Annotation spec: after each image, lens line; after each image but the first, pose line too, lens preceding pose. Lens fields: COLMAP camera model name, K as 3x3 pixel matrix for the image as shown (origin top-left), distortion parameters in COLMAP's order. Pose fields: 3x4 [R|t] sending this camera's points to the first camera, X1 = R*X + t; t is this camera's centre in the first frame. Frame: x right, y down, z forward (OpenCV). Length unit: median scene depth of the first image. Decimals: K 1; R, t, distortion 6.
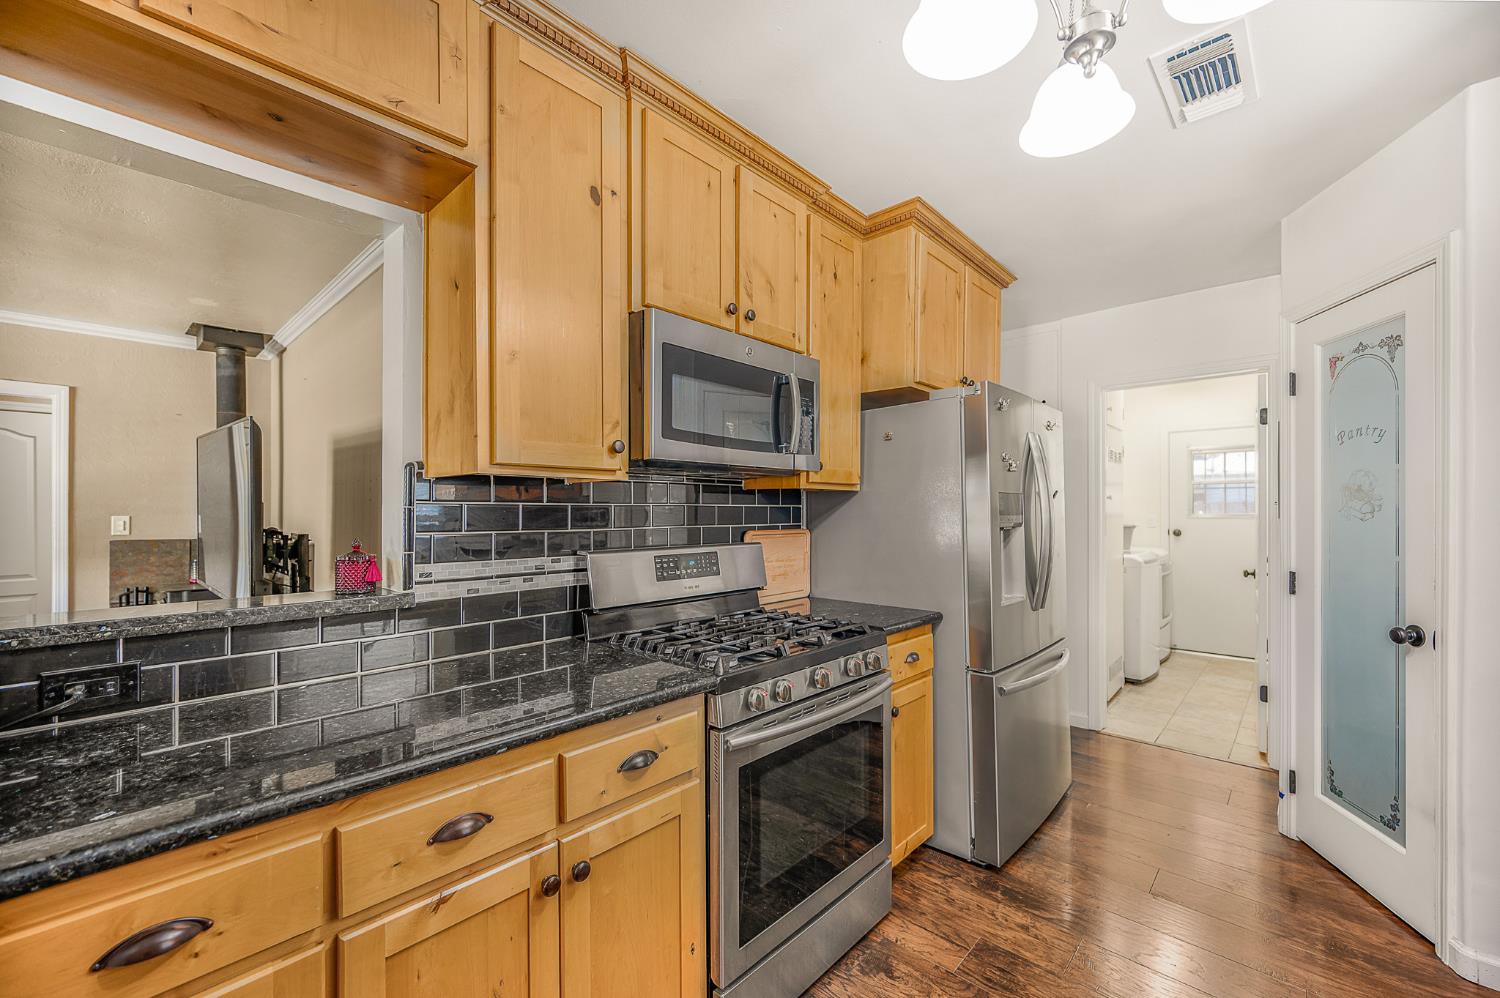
lens RADIAL K [[601.8, 0, 754.9], [0, 601.8, 509.3], [0, 0, 1]] dist [0.001523, 0.000189]
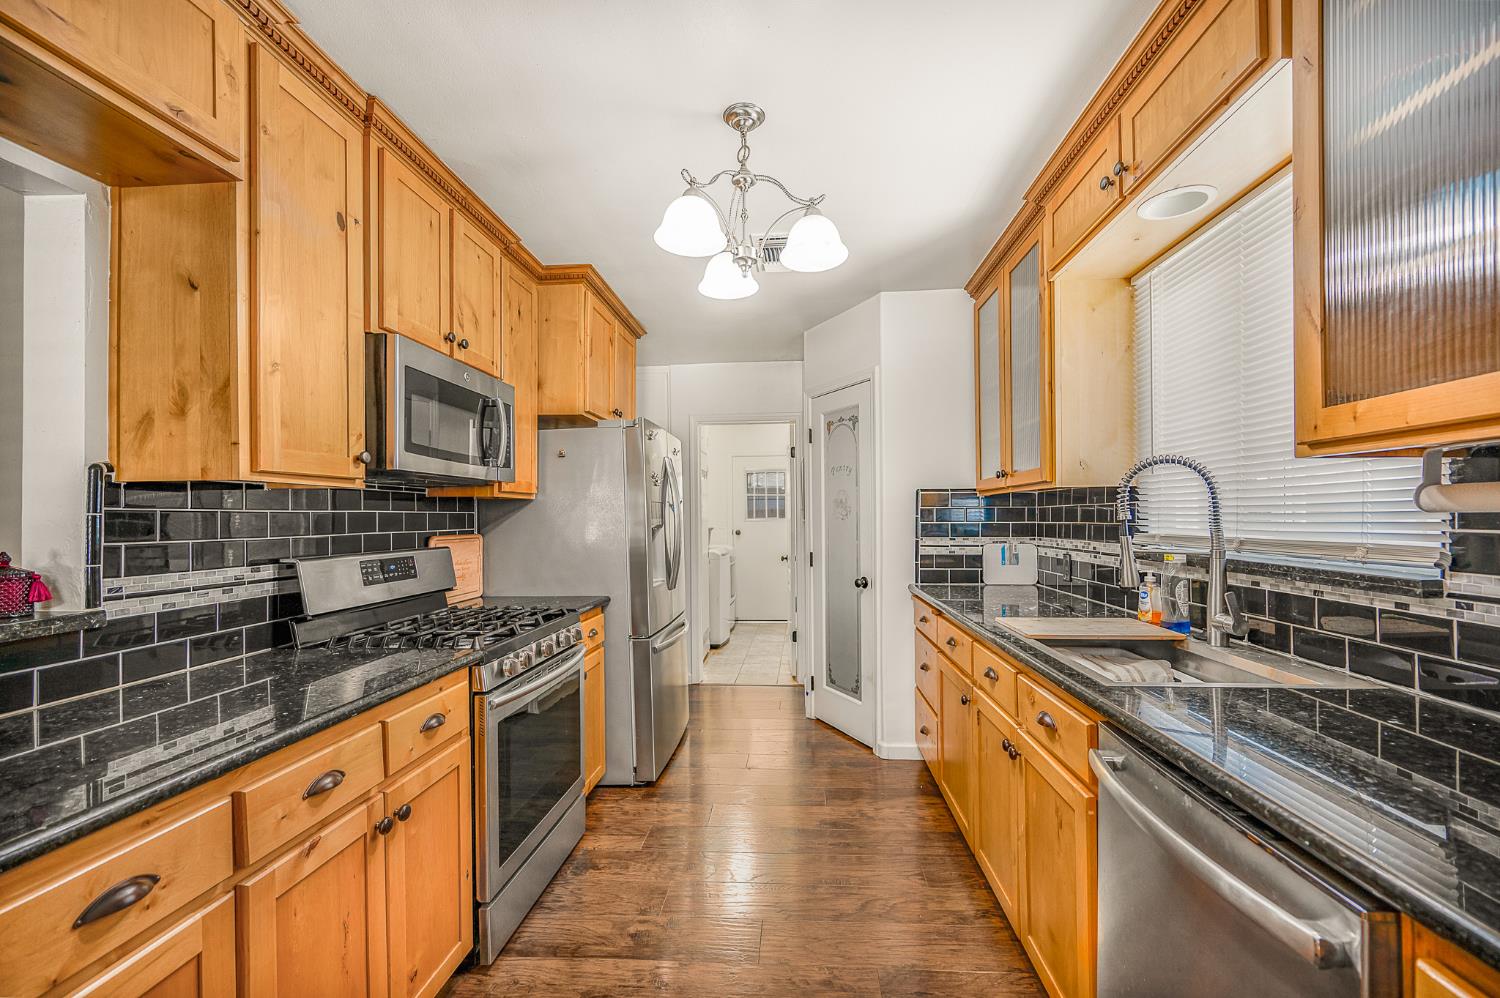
lens RADIAL K [[601.8, 0, 754.9], [0, 601.8, 509.3], [0, 0, 1]] dist [0.001523, 0.000189]
pose [[0.790381, 0.000405, 0.612615, -0.281260], [0.006858, 0.999931, -0.009509, 0.003292], [-0.612577, 0.011717, 0.790324, -0.238011]]
